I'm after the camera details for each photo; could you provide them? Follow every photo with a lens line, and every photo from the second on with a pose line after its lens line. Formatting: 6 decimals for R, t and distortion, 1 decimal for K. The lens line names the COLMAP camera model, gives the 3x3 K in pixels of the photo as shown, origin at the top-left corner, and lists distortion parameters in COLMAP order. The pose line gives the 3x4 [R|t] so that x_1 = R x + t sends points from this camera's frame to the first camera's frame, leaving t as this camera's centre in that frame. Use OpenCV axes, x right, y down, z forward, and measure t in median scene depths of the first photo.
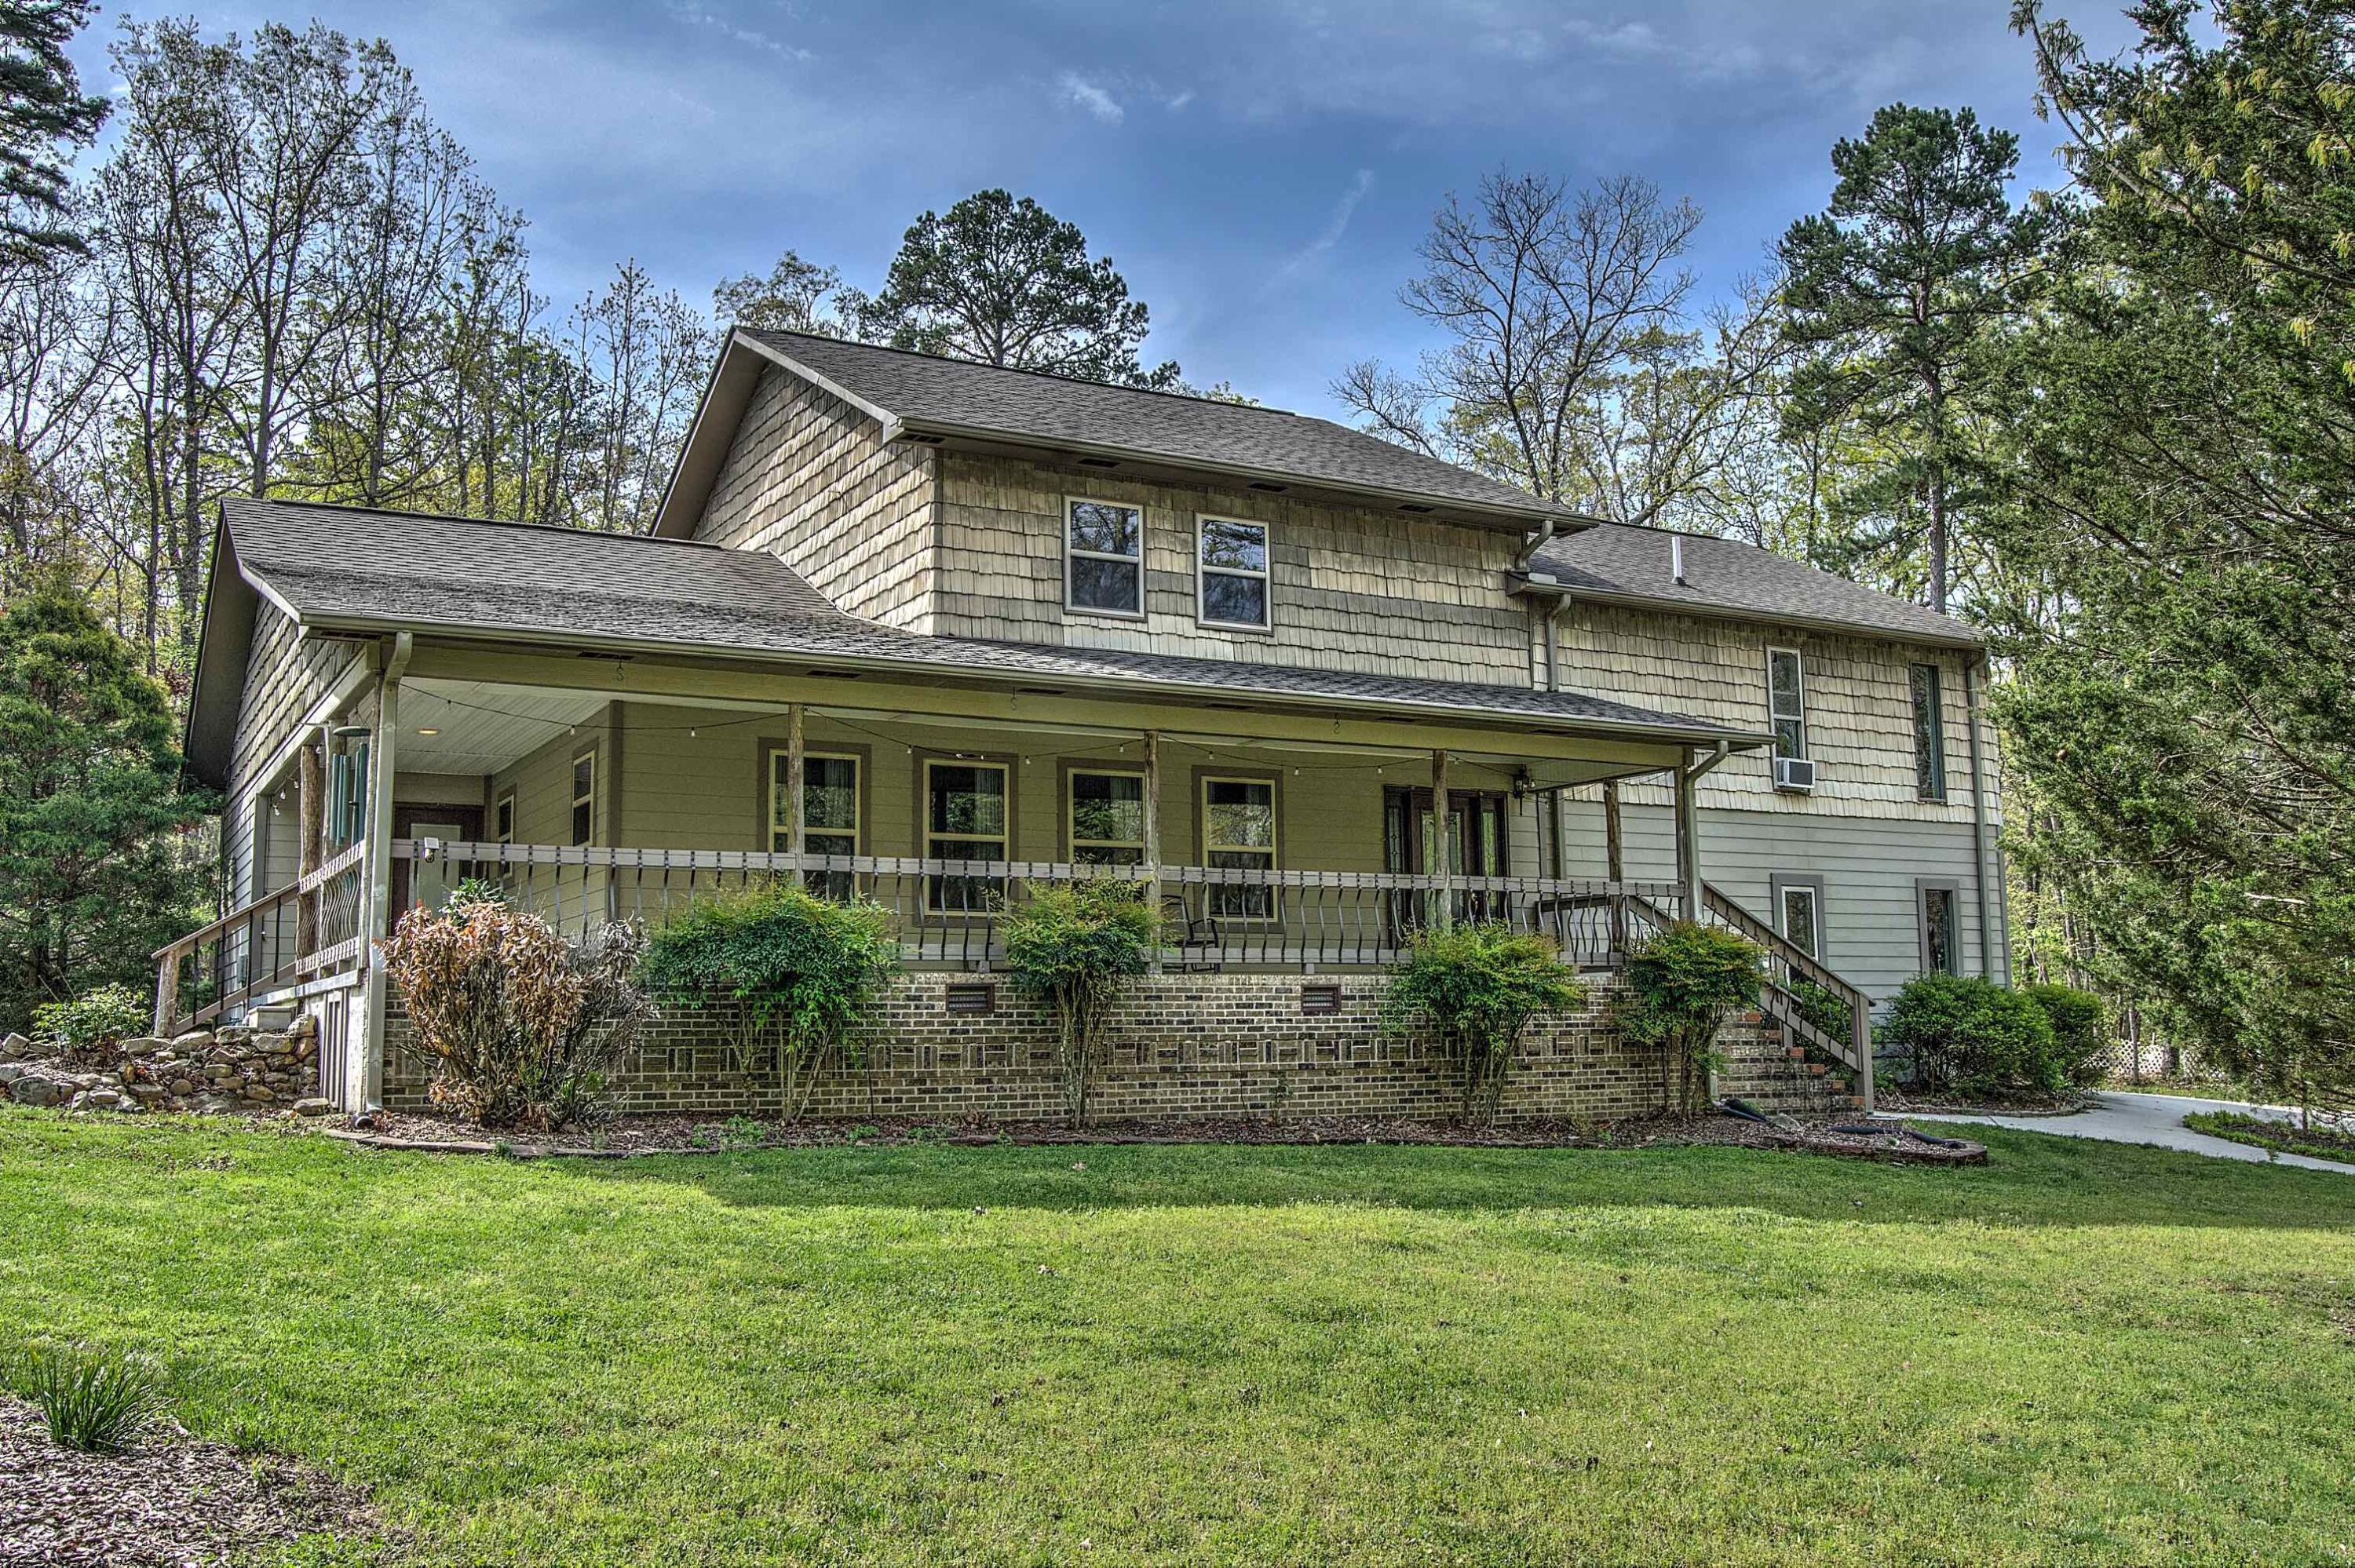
lens RADIAL K [[2071.3, 0, 1177.5], [0, 2071.3, 784.0], [0, 0, 1]] dist [-0.094383, 0.014057]
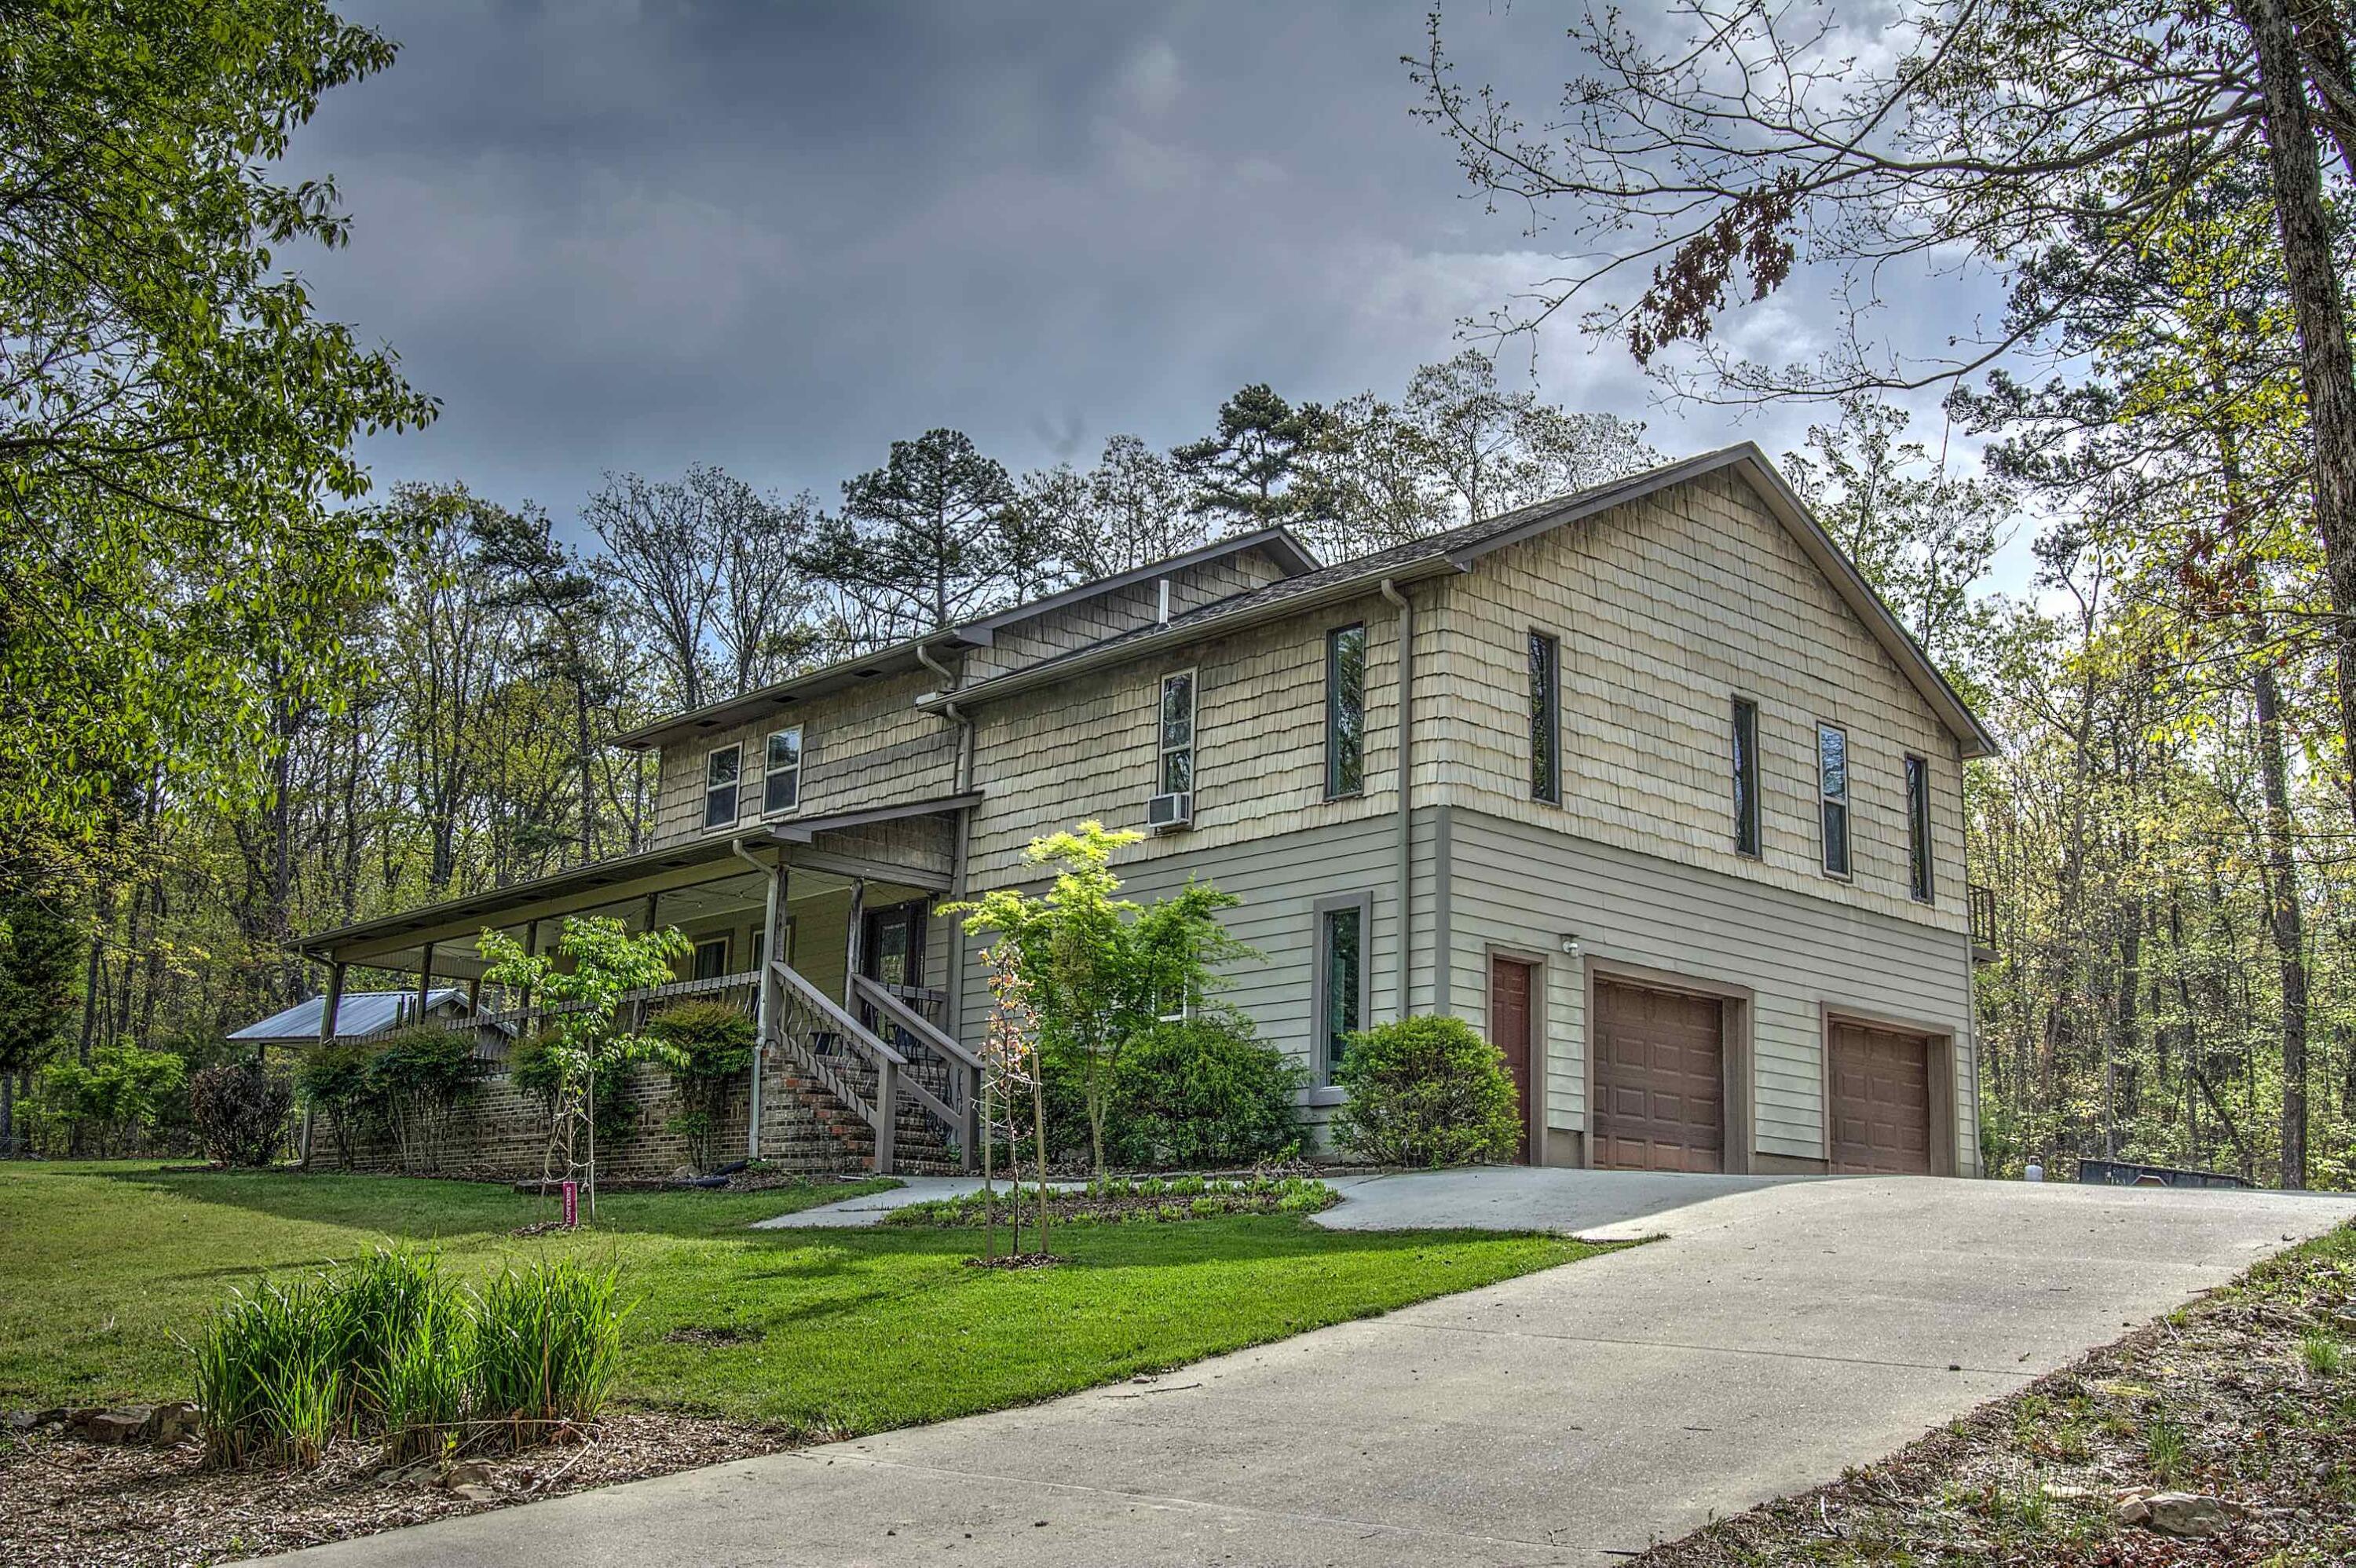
lens RADIAL K [[2427.8, 0, 1173.0], [0, 2427.8, 801.4], [0, 0, 1]] dist [-0.087241, -0.009157]
pose [[0.217246, -0.191242, -0.957199, 1.439938], [0.092568, 0.980236, -0.174836, 0.192487], [0.971718, -0.050624, 0.230655, 0.838642]]
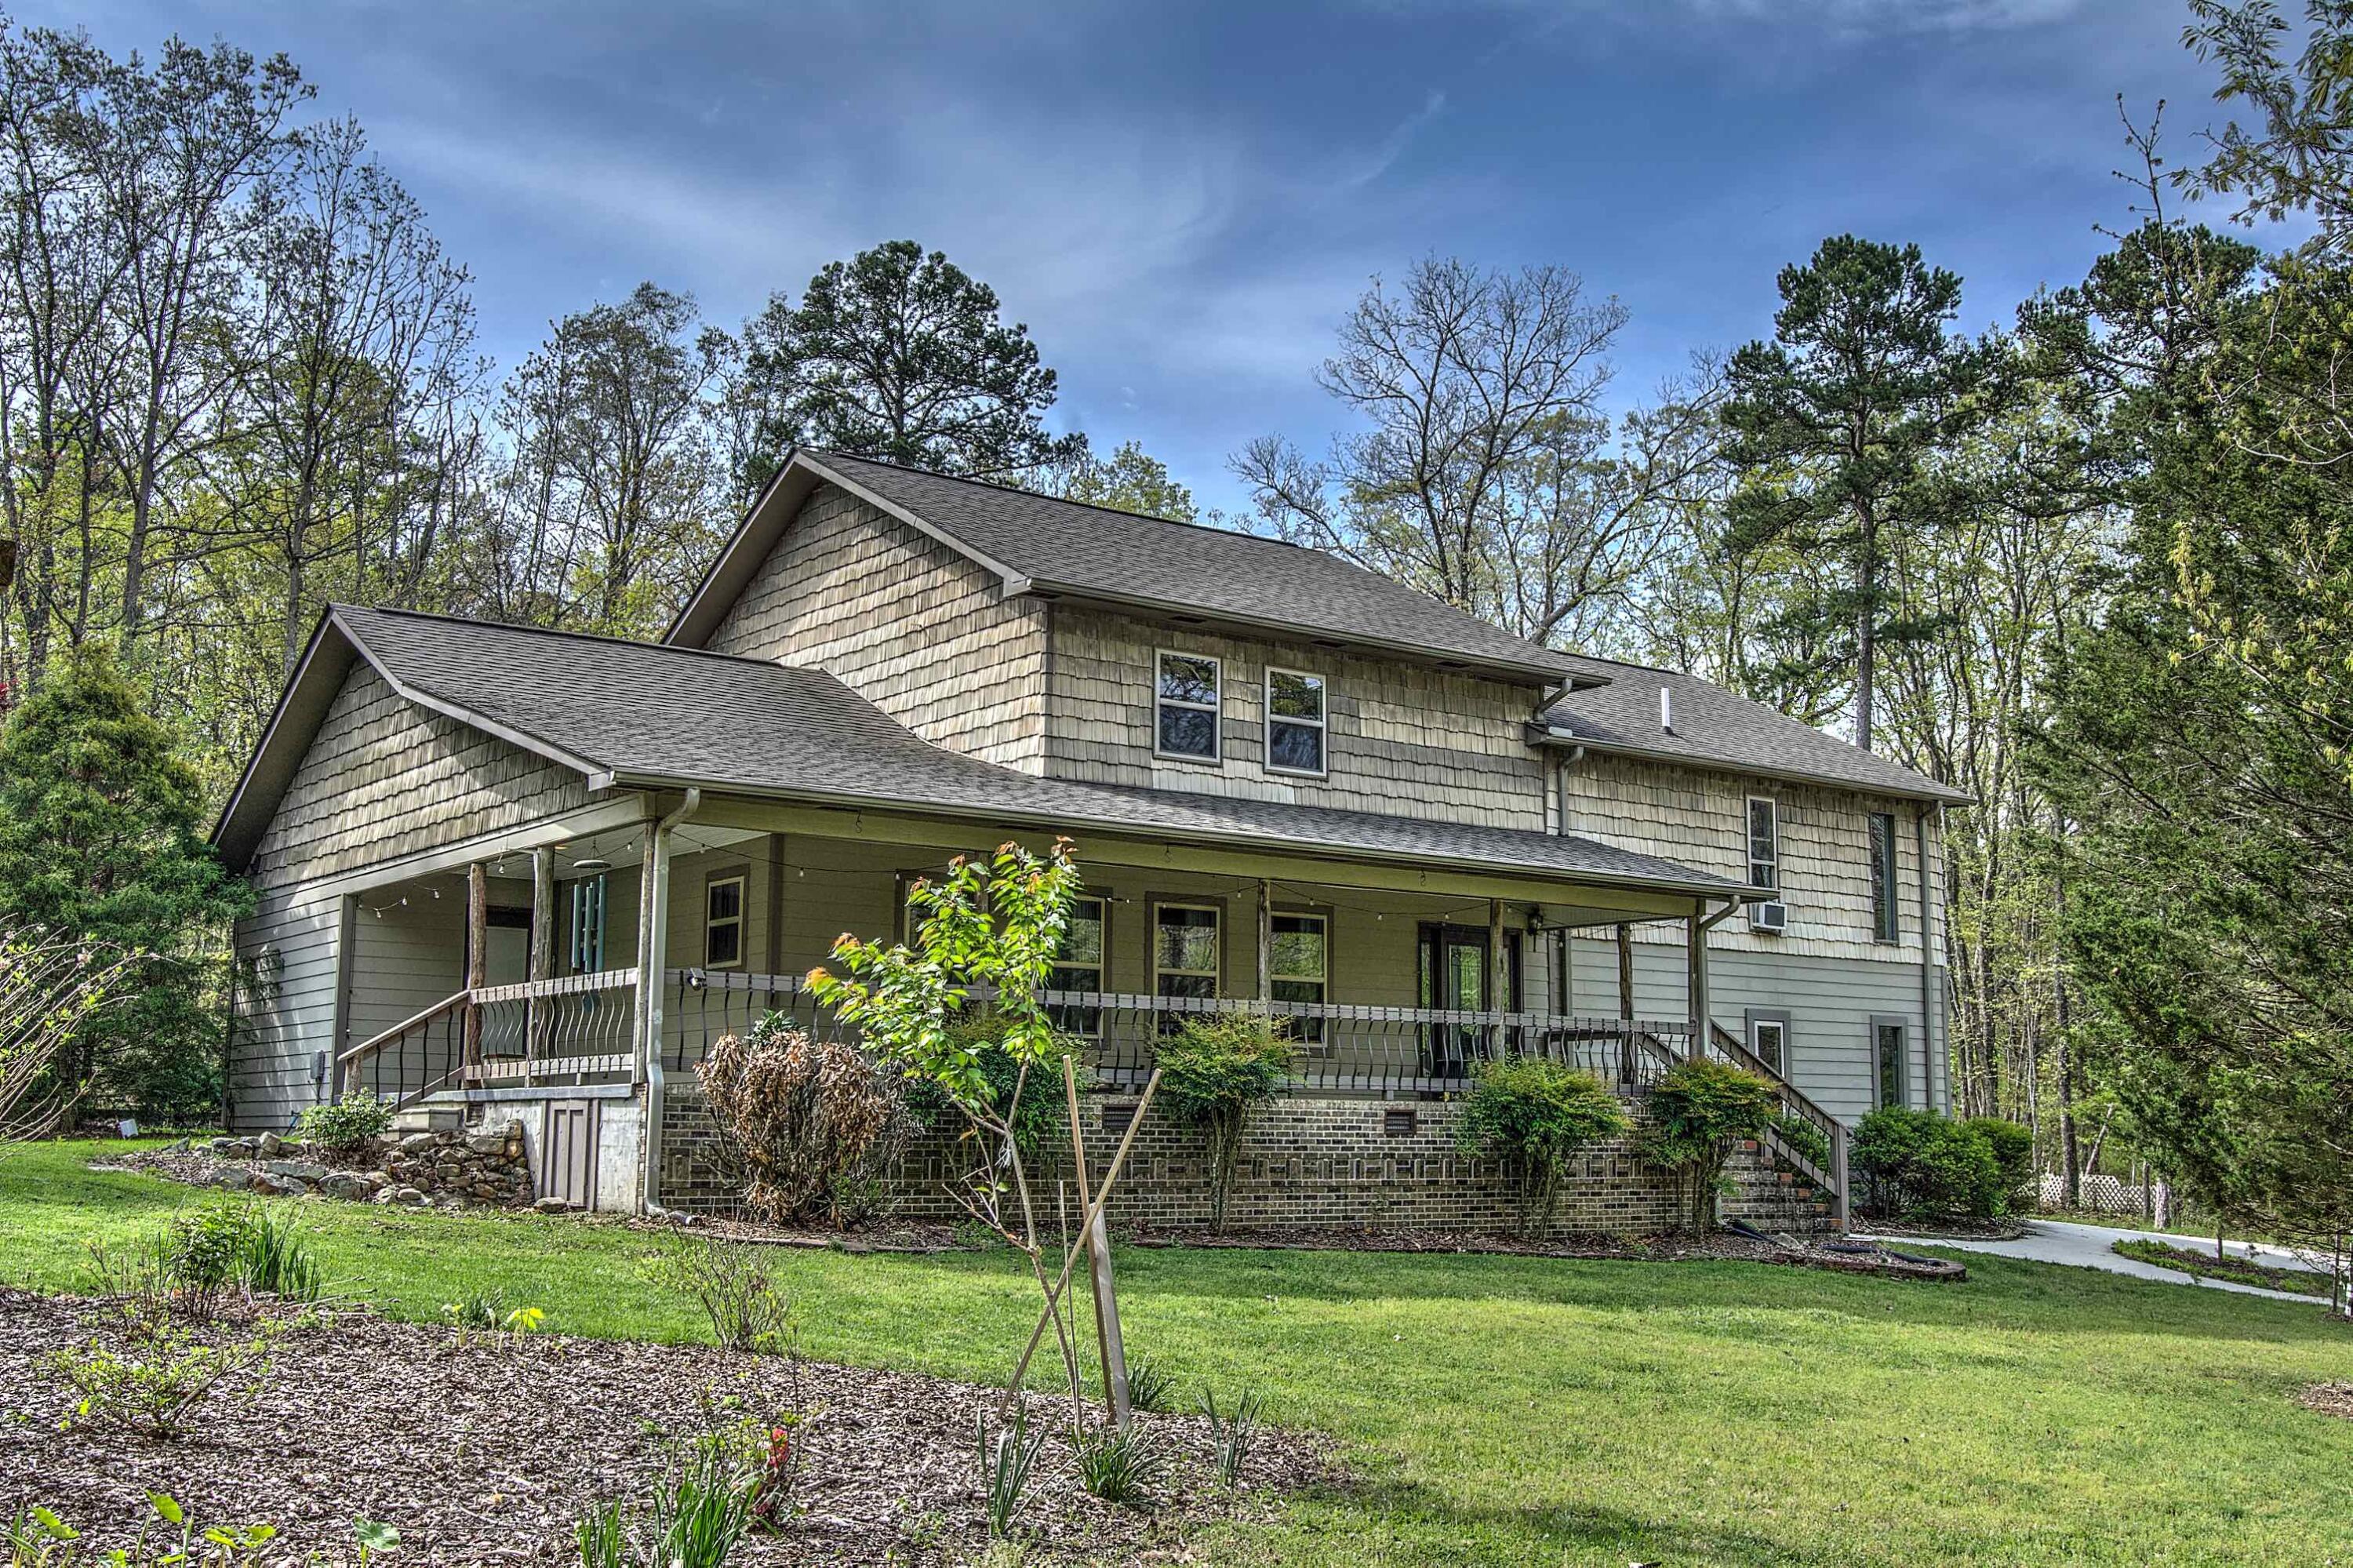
lens RADIAL K [[2425.0, 0, 1171.5], [0, 2425.0, 801.4], [0, 0, 1]] dist [-0.087241, -0.009157]
pose [[0.992441, 0.038971, 0.116370, -0.172693], [-0.037219, 0.999159, -0.017188, -0.034549], [-0.116942, 0.012726, 0.993057, -0.233145]]
